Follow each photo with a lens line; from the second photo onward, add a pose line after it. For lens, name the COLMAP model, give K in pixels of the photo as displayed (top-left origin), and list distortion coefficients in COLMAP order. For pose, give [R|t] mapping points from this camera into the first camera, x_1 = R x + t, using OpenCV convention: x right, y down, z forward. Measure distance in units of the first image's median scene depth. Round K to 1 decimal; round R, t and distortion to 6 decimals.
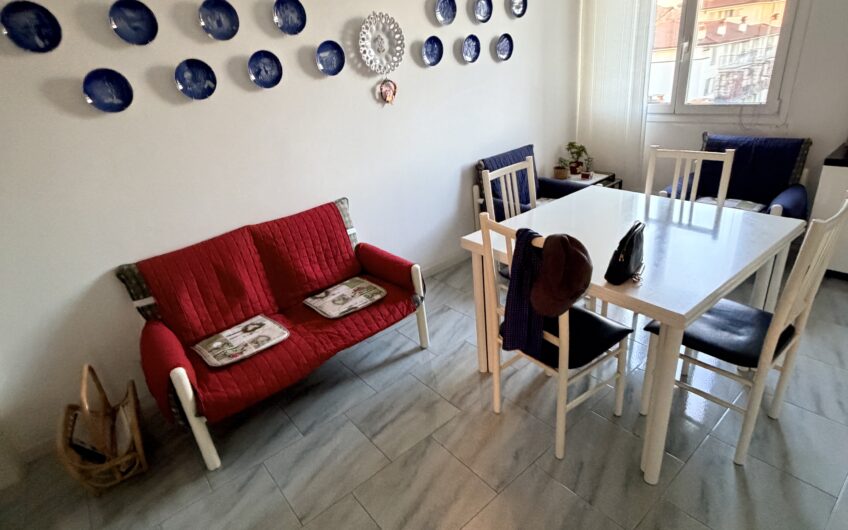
lens RADIAL K [[447.9, 0, 424.8], [0, 447.9, 263.9], [0, 0, 1]] dist [-0.001346, -0.000472]
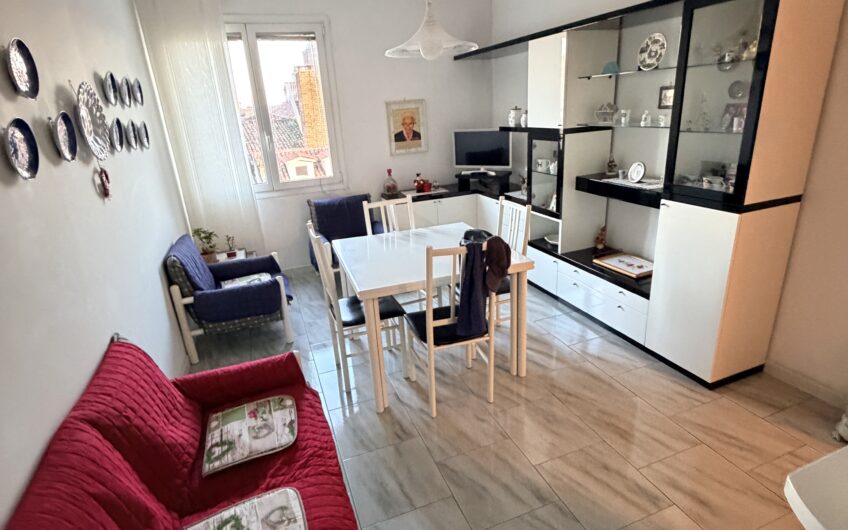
lens RADIAL K [[447.9, 0, 424.9], [0, 447.9, 262.4], [0, 0, 1]] dist [-0.001346, -0.000472]
pose [[0.320163, -0.228368, 0.919426, -0.700517], [0.418353, 0.904837, 0.079066, -0.116483], [-0.849986, 0.359330, 0.385234, 0.351737]]
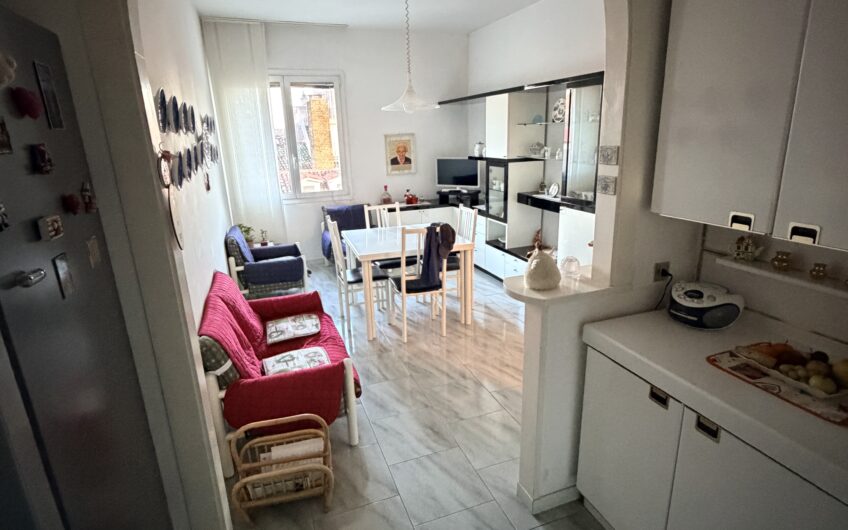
lens RADIAL K [[447.9, 0, 425.8], [0, 447.9, 264.4], [0, 0, 1]] dist [-0.001346, -0.000472]
pose [[0.325028, -0.170937, 0.930128, -1.193921], [0.388926, 0.920667, 0.033290, 0.012583], [-0.862028, 0.350931, 0.365725, 0.136345]]
